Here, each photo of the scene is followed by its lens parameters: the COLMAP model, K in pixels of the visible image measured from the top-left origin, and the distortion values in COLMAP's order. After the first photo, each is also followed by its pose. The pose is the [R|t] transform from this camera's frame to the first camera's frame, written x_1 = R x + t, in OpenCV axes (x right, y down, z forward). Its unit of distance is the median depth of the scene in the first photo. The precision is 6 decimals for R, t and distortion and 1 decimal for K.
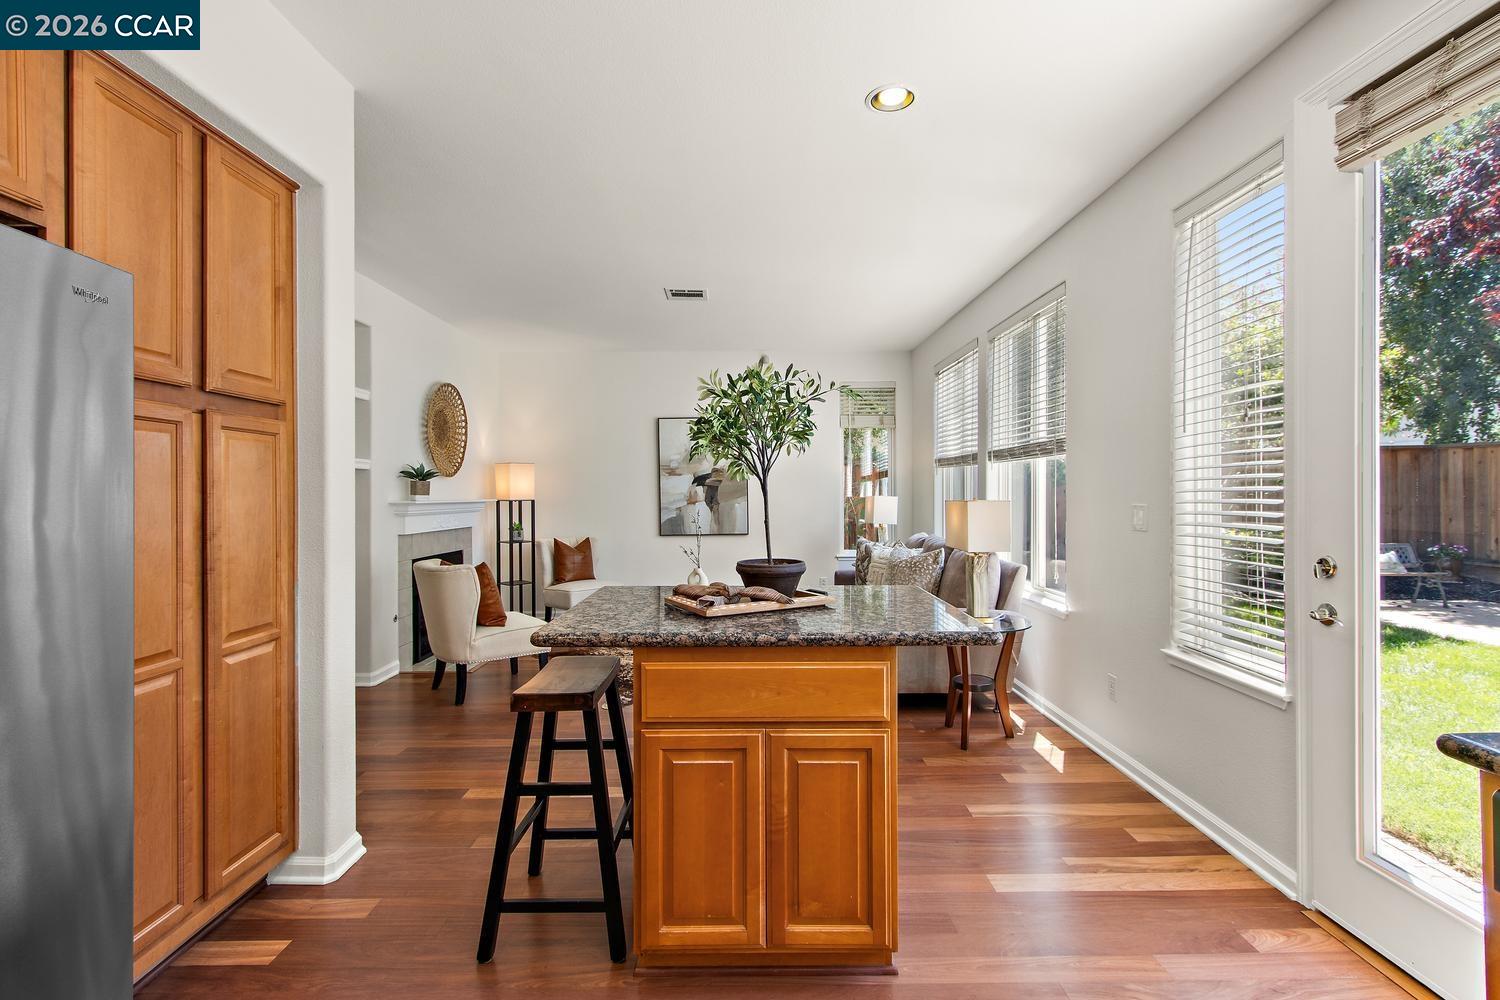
lens RADIAL K [[690.5, 0, 749.7], [0, 690.5, 497.7], [0, 0, 1]] dist [-0.000949, -0.000117]
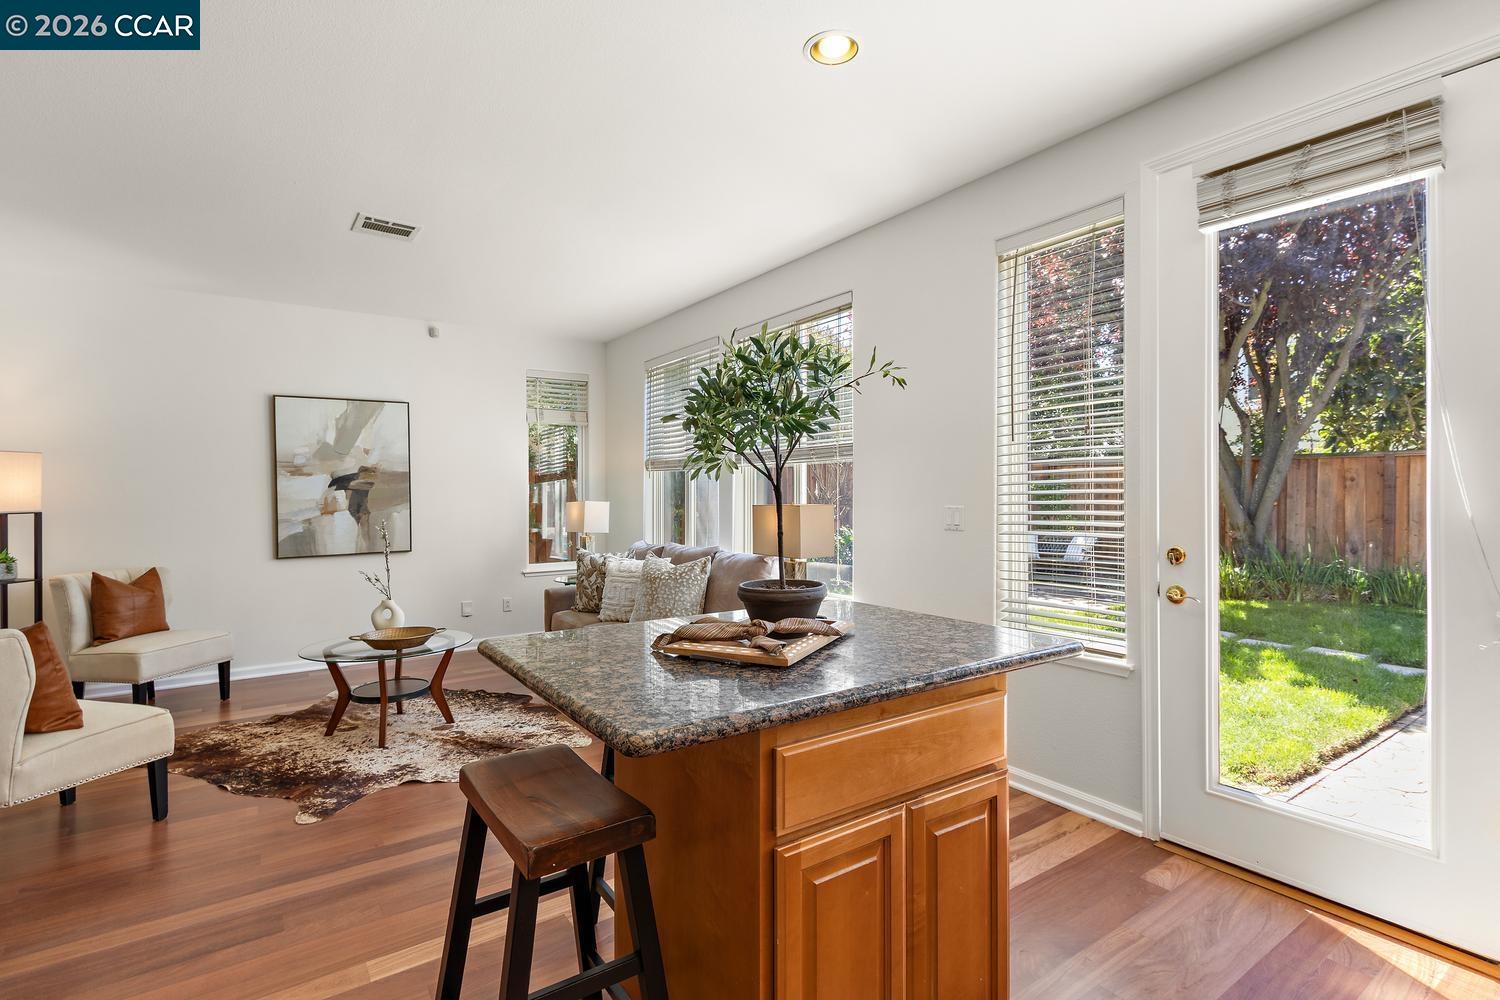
lens RADIAL K [[713.2, 0, 750.0], [0, 713.2, 500.0], [0, 0, 1]] dist [0.003688, 0.000439]
pose [[0.826461, -0.006146, 0.562961, -0.228075], [0.008925, 0.999958, -0.002187, -0.000472], [-0.562924, 0.006832, 0.826481, 0.177330]]
